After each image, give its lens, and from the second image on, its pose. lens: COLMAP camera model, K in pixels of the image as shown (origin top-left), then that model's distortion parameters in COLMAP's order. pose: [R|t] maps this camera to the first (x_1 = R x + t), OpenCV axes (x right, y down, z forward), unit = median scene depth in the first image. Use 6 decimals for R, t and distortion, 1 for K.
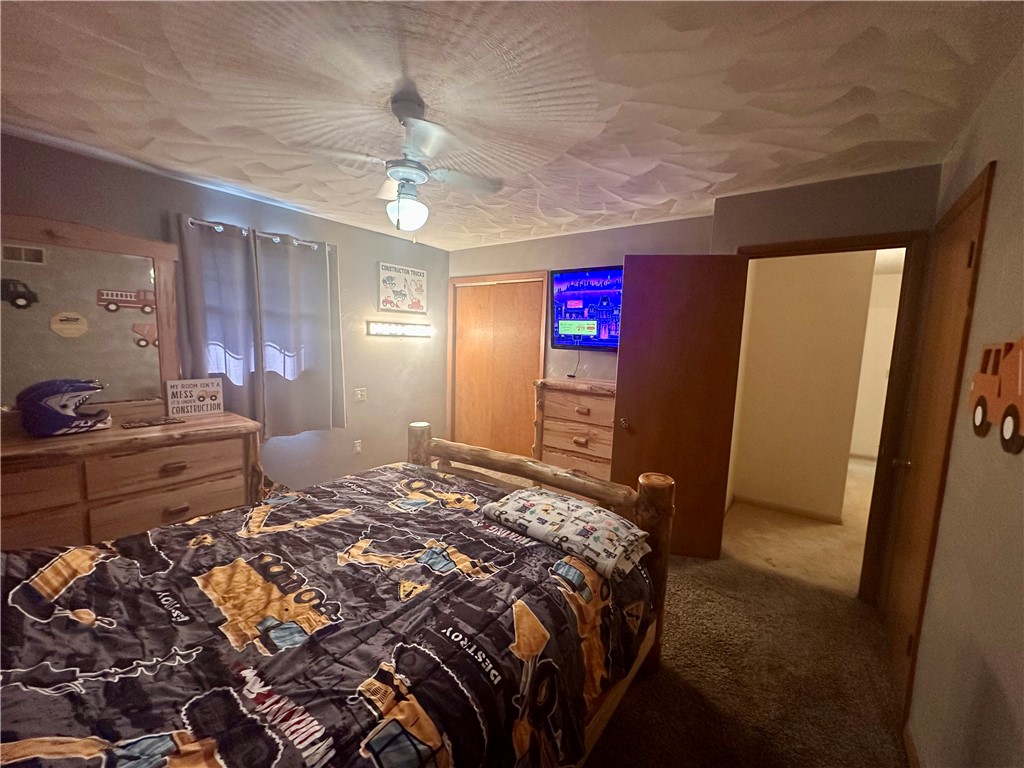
lens RADIAL K [[410.1, 0, 511.9], [0, 410.1, 385.0], [0, 0, 1]] dist [-0.000469, 0.001306]
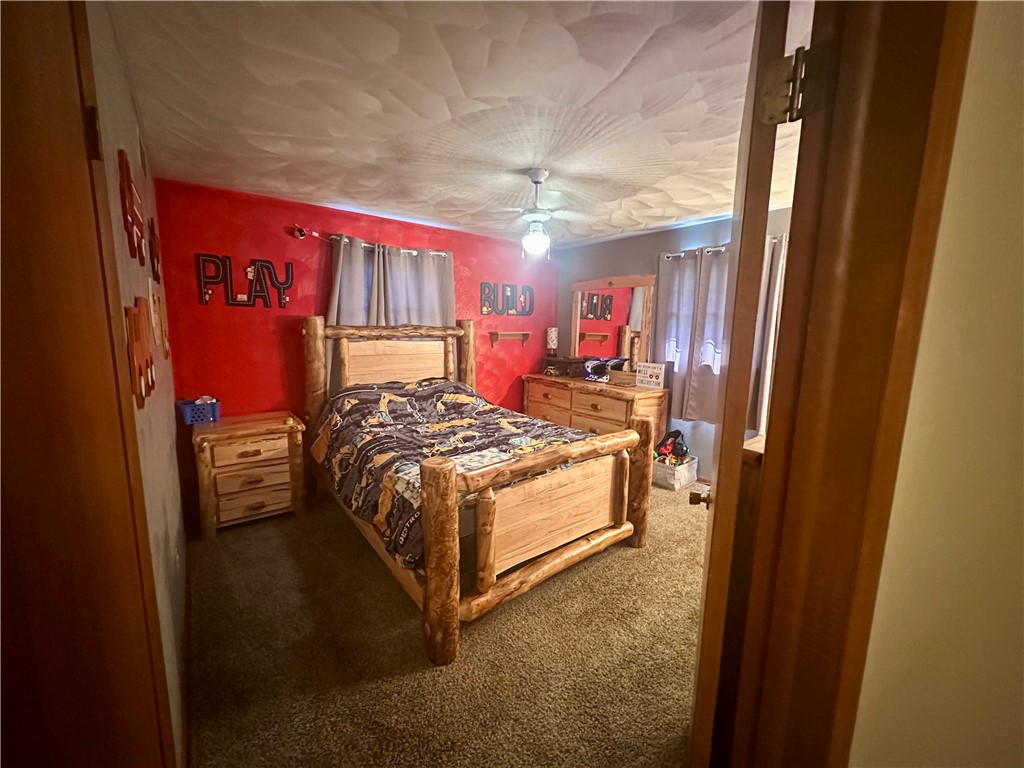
lens RADIAL K [[410.1, 0, 511.1], [0, 410.1, 384.5], [0, 0, 1]] dist [-0.000469, 0.001306]
pose [[-0.262672, 0.102423, -0.959434, 1.267492], [-0.138171, 0.980109, 0.142458, -0.126446], [0.954941, 0.169986, -0.243296, 1.398520]]
